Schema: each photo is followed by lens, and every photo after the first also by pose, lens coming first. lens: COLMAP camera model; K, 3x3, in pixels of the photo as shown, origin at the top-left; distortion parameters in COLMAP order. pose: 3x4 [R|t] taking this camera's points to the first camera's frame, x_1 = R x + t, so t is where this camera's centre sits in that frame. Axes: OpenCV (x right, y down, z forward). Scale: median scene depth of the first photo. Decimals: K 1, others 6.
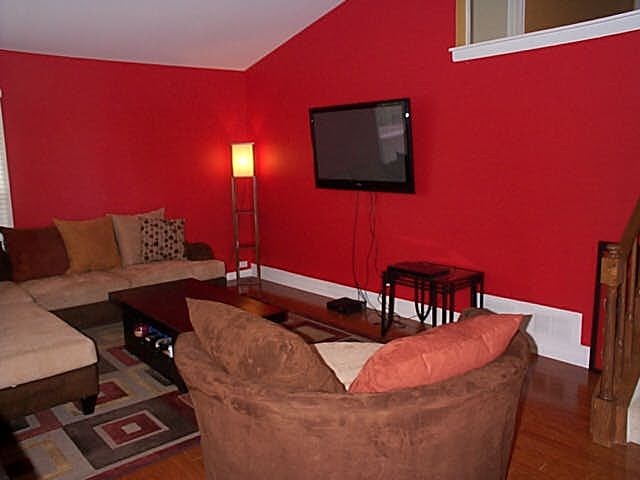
lens RADIAL K [[553.4, 0, 320.0], [0, 553.4, 240.0], [0, 0, 1]] dist [-0.131875, 0.201662]
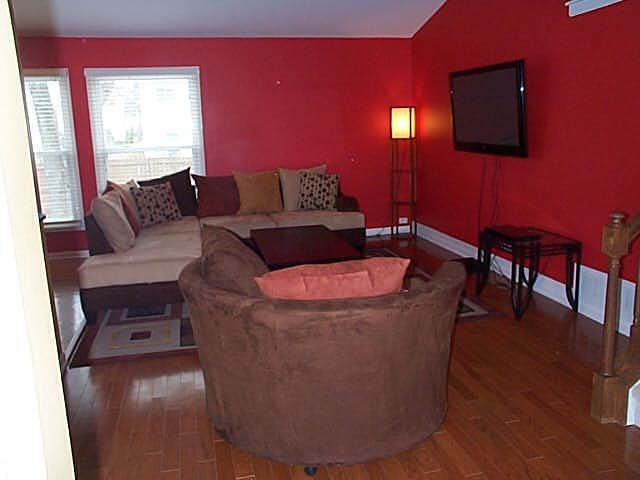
lens RADIAL K [[553.4, 0, 320.0], [0, 553.4, 240.0], [0, 0, 1]] dist [-0.131875, 0.201662]
pose [[0.886806, 0.092581, -0.452773, 0.256861], [-0.062345, 0.994739, 0.081290, 0.005579], [0.457917, -0.043860, 0.887912, -0.036408]]
